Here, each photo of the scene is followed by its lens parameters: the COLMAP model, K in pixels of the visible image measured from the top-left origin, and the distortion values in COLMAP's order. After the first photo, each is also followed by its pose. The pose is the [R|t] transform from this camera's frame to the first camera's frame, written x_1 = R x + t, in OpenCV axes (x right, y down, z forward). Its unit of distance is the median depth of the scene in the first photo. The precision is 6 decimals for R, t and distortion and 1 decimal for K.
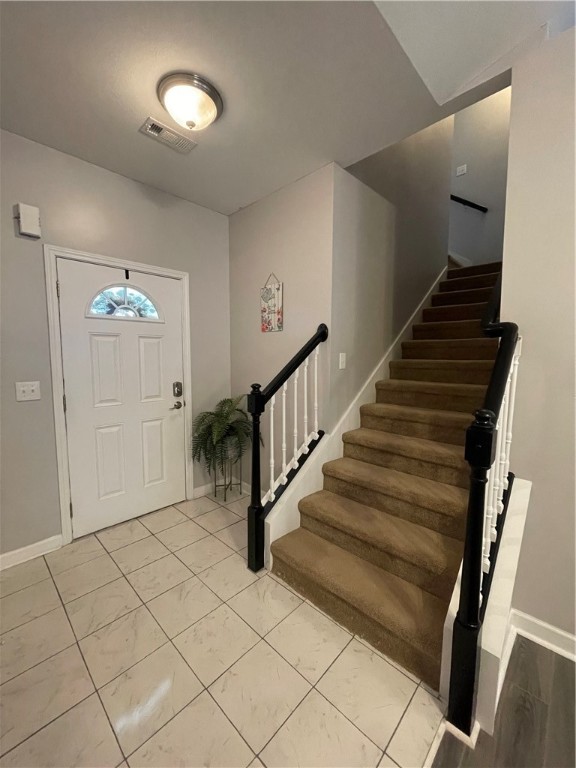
lens RADIAL K [[308.8, 0, 286.9], [0, 308.8, 382.0], [0, 0, 1]] dist [-0.004108, -0.000404]
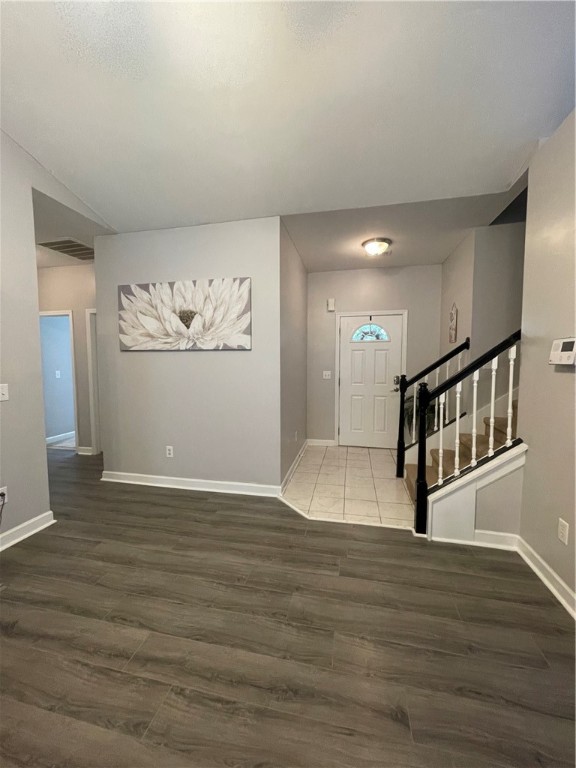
lens RADIAL K [[308.8, 0, 285.5], [0, 308.8, 382.7], [0, 0, 1]] dist [-0.004108, -0.000404]
pose [[0.526076, 0.056371, -0.848567, 0.967391], [-0.072118, 0.997164, 0.021532, 0.056362], [0.847374, 0.049869, 0.528649, -0.509845]]
